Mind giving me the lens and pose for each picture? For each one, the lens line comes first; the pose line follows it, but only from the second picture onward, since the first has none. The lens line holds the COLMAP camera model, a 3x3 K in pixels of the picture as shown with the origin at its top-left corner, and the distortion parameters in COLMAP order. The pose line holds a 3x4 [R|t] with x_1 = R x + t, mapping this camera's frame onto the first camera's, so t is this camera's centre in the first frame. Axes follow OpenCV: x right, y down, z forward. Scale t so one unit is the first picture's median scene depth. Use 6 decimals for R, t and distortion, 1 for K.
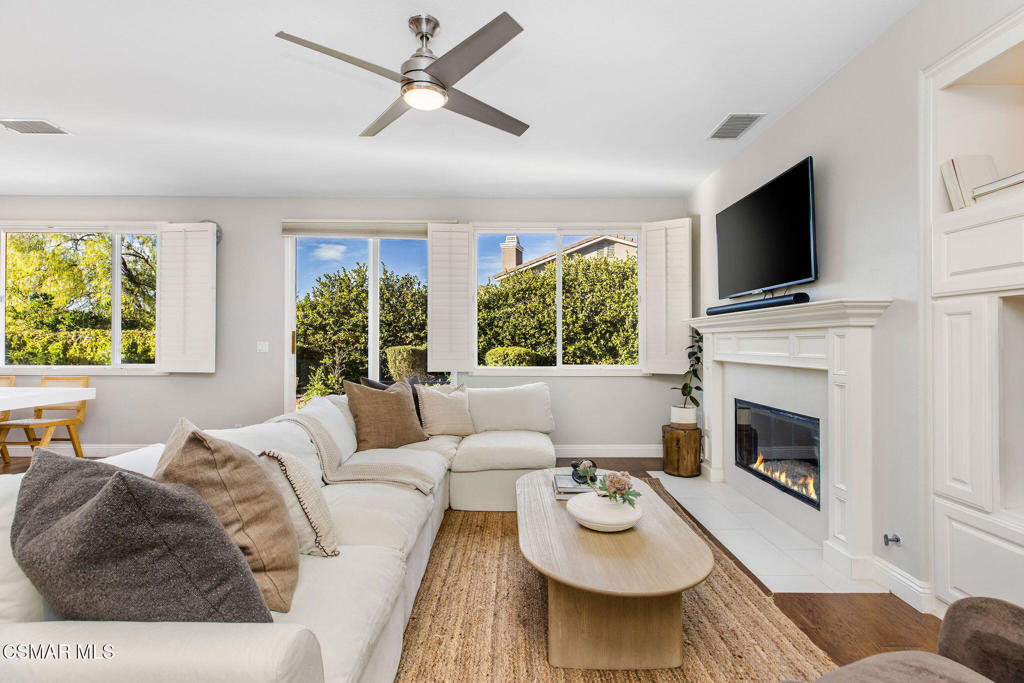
lens RADIAL K [[466.7, 0, 508.4], [0, 466.7, 341.4], [0, 0, 1]] dist [0.017383, -0.000315]
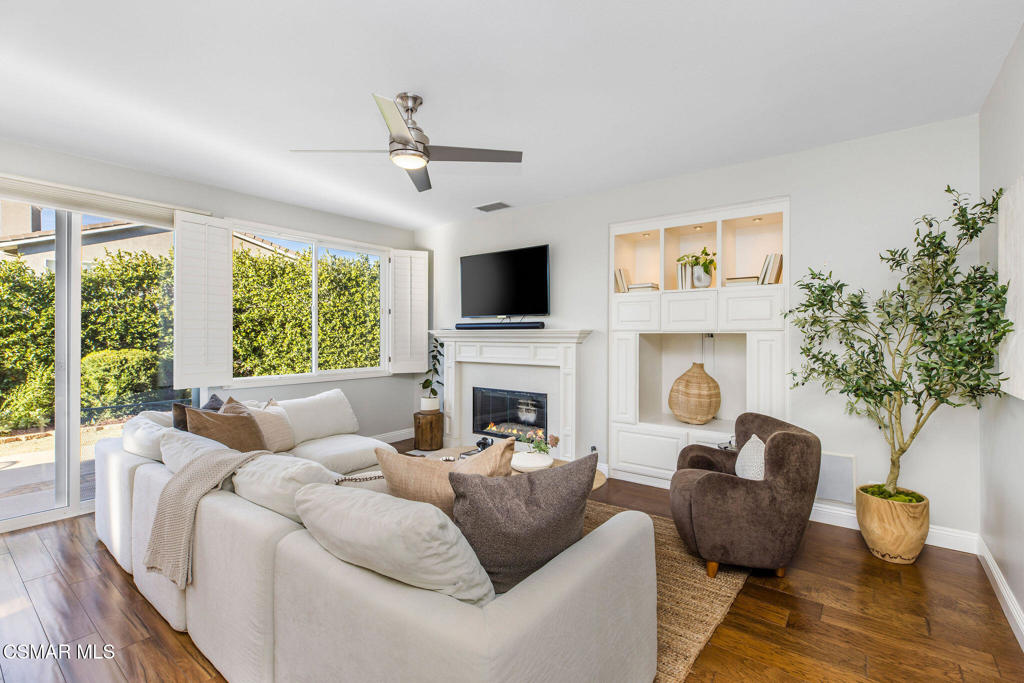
lens RADIAL K [[466.7, 0, 502.4], [0, 466.7, 335.1], [0, 0, 1]] dist [0.017383, -0.000315]
pose [[0.627024, -0.001538, 0.778998, -0.434502], [-0.001238, 0.999995, 0.002971, -0.032223], [-0.778999, -0.002828, 0.627019, 0.022324]]
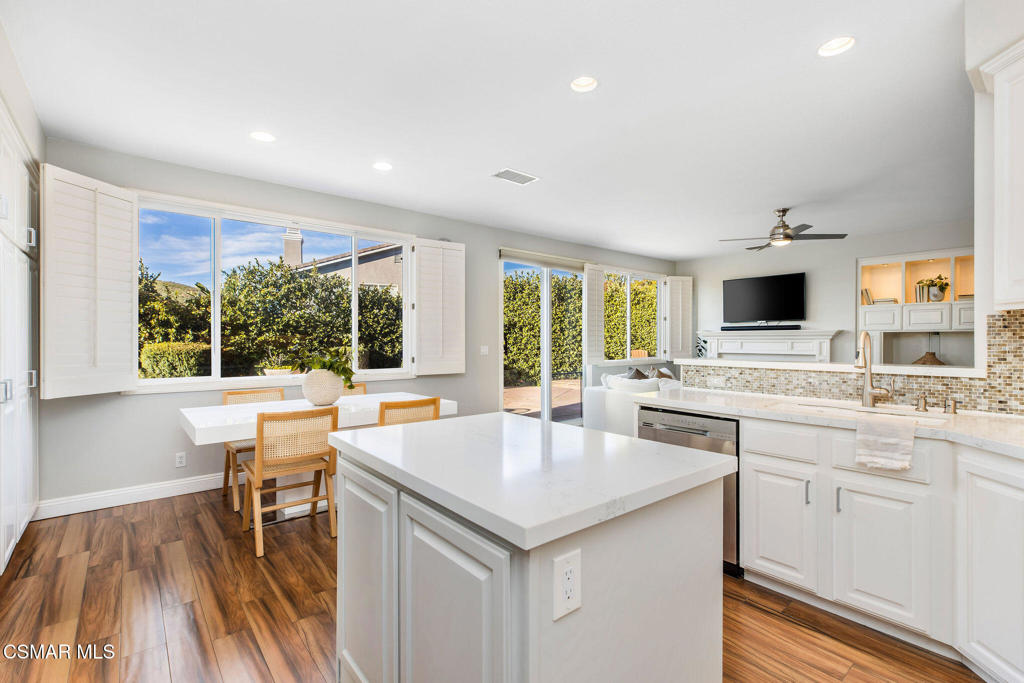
lens RADIAL K [[466.7, 0, 509.6], [0, 466.7, 342.7], [0, 0, 1]] dist [0.017383, -0.000315]
pose [[0.768495, -0.007343, 0.639814, -1.203671], [0.000838, 0.999945, 0.010470, -0.019105], [-0.639855, -0.007510, 0.768459, 0.026564]]
